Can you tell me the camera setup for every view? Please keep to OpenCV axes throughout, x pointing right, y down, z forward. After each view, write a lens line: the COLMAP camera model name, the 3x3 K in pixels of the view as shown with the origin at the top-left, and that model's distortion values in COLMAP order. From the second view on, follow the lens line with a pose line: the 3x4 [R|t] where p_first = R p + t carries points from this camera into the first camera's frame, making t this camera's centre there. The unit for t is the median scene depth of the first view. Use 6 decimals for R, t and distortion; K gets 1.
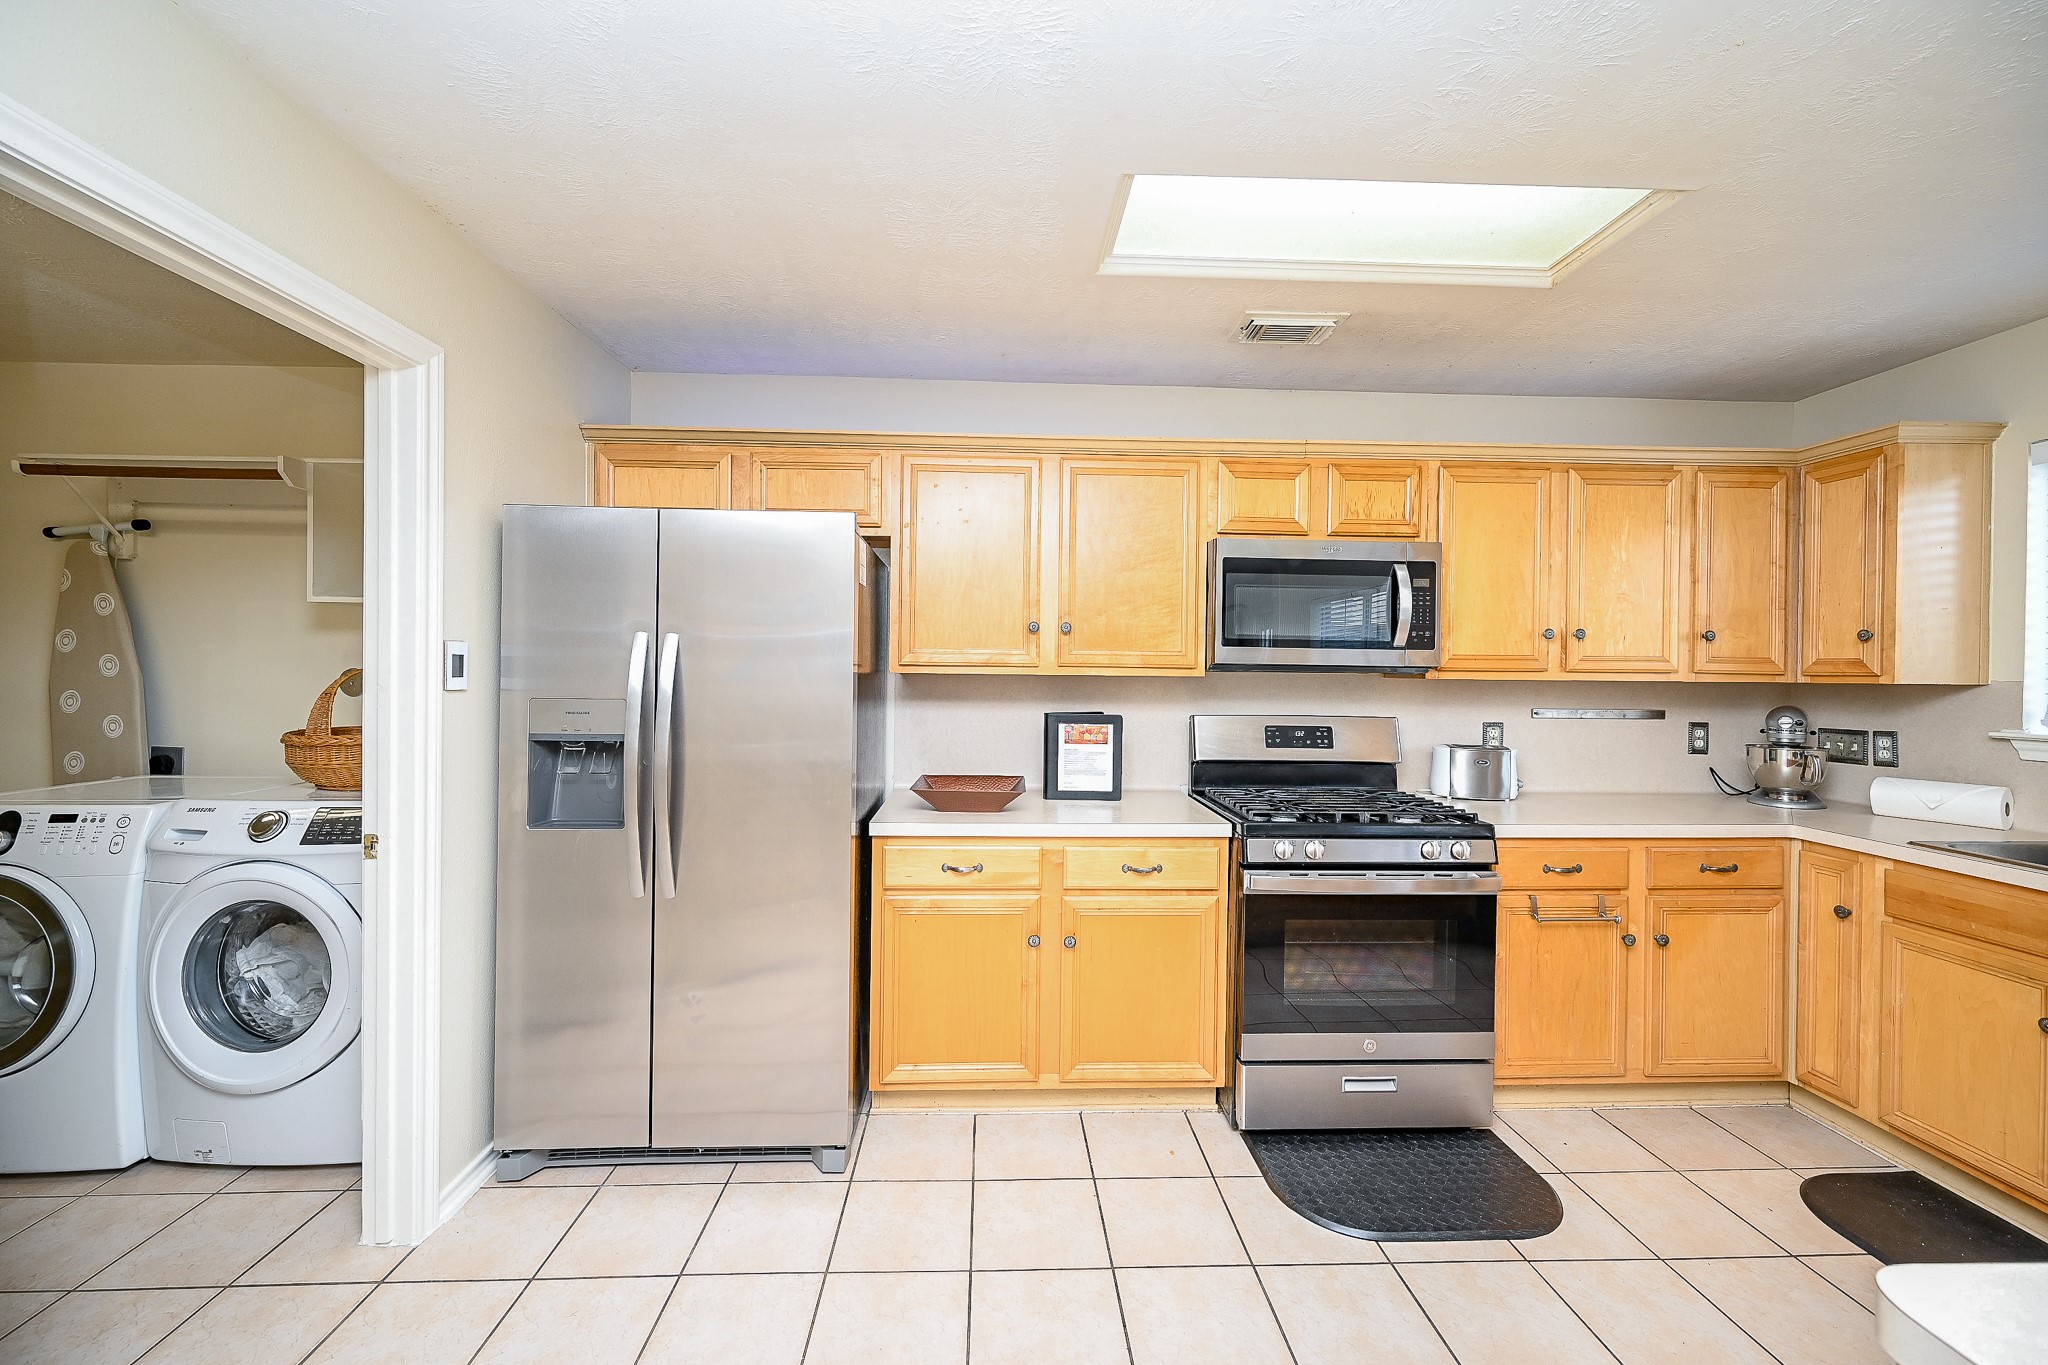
lens RADIAL K [[814.3, 0, 1021.5], [0, 814.3, 675.3], [0, 0, 1]] dist [-0.000308, -0.000022]
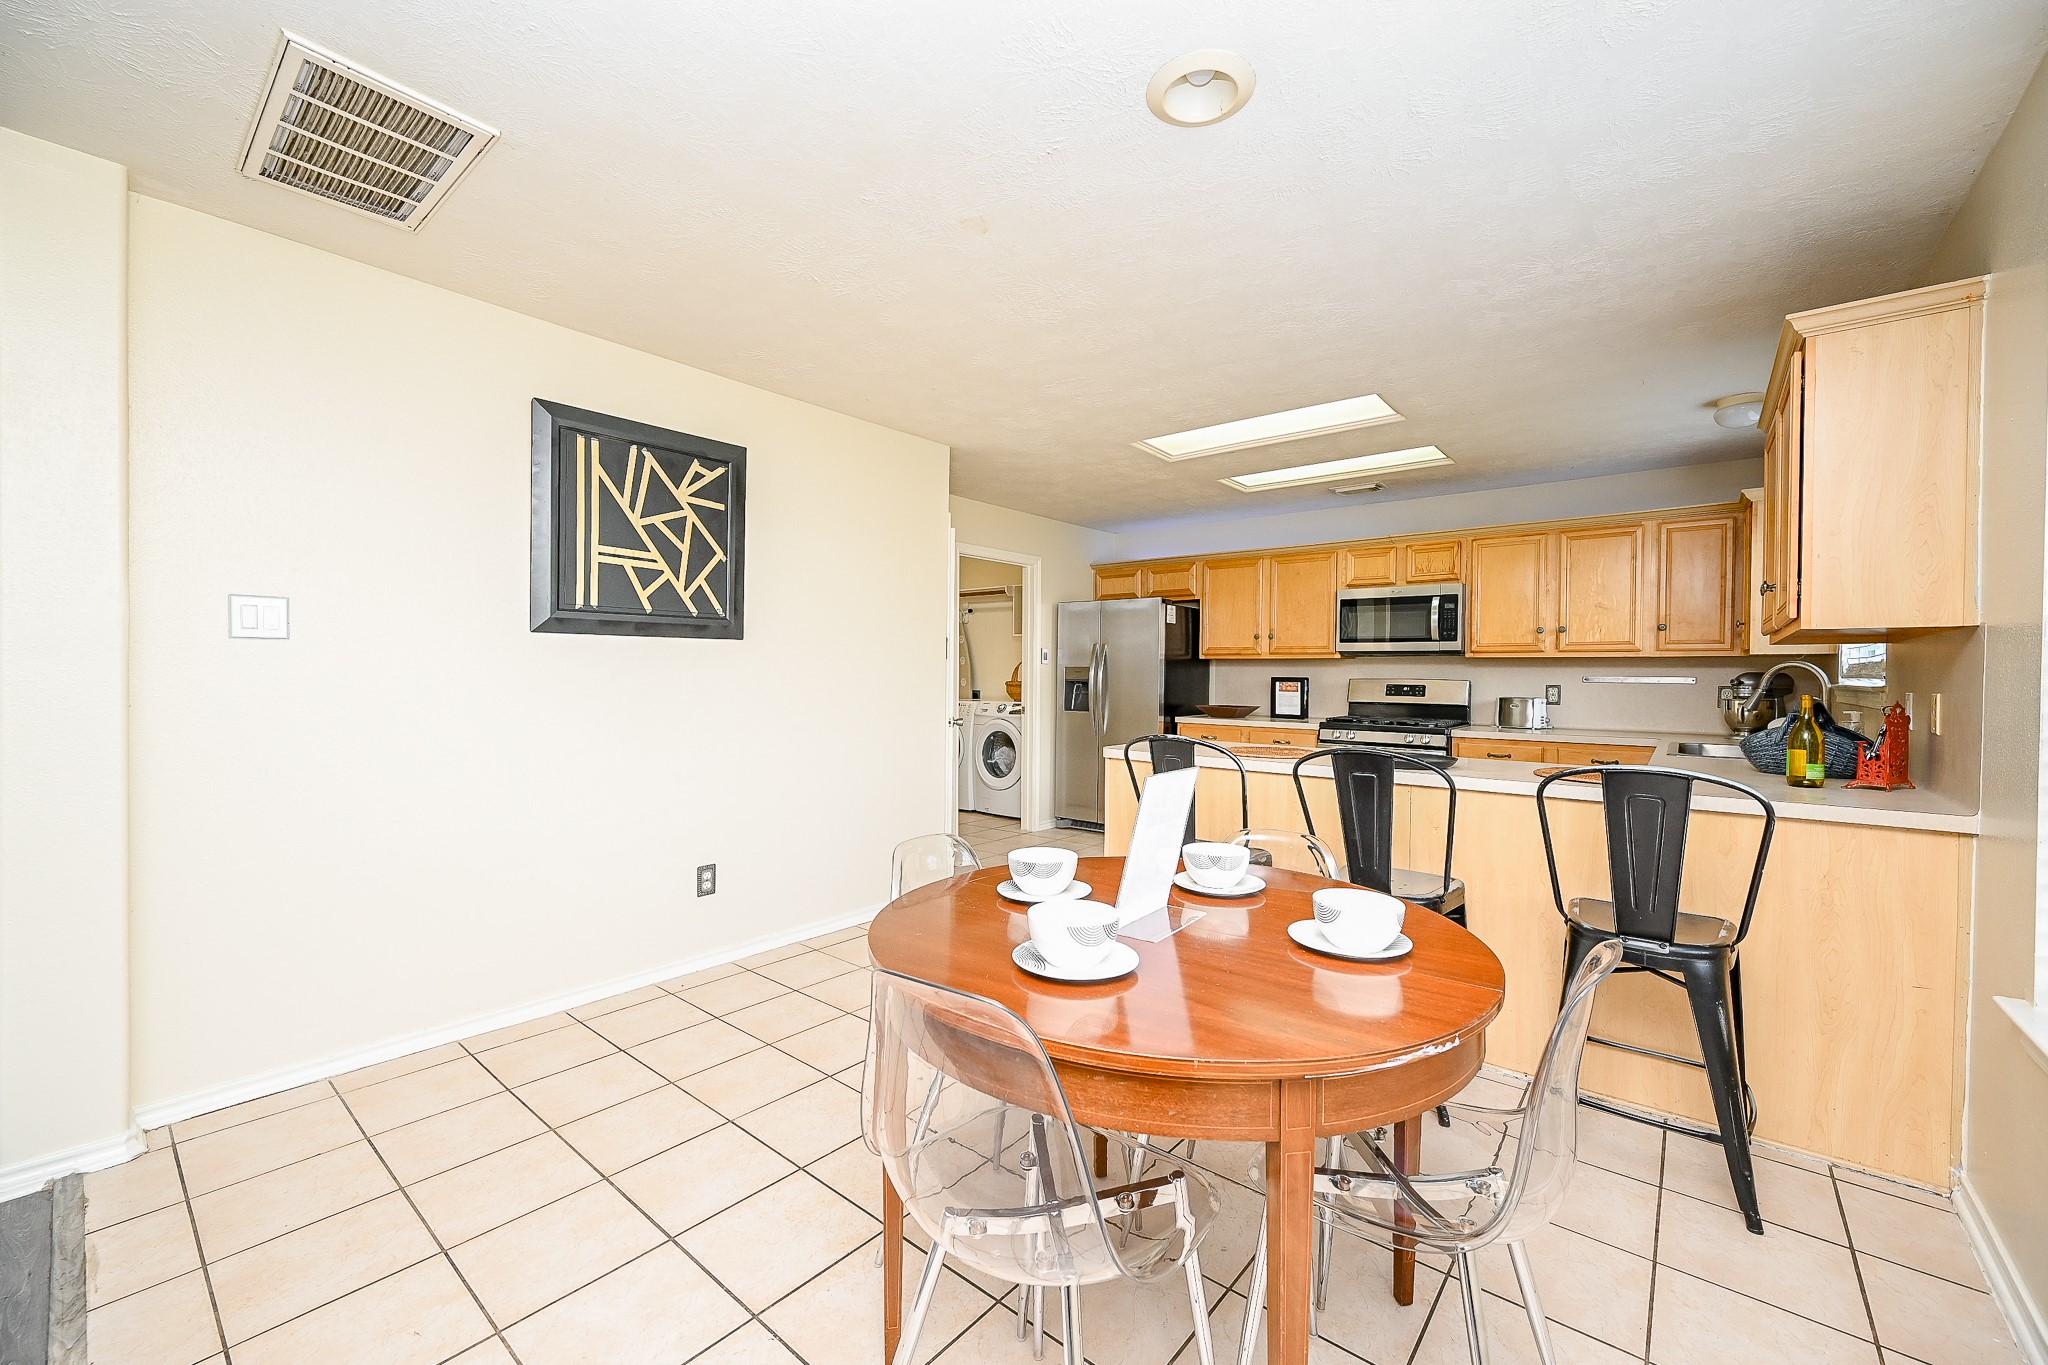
lens RADIAL K [[814.3, 0, 1024.5], [0, 814.3, 677.8], [0, 0, 1]] dist [-0.000308, -0.000022]
pose [[0.744182, -0.000631, -0.667976, 1.046697], [-0.006690, 0.999942, -0.008397, 0.076739], [0.667943, 0.010718, 0.744135, -1.079898]]
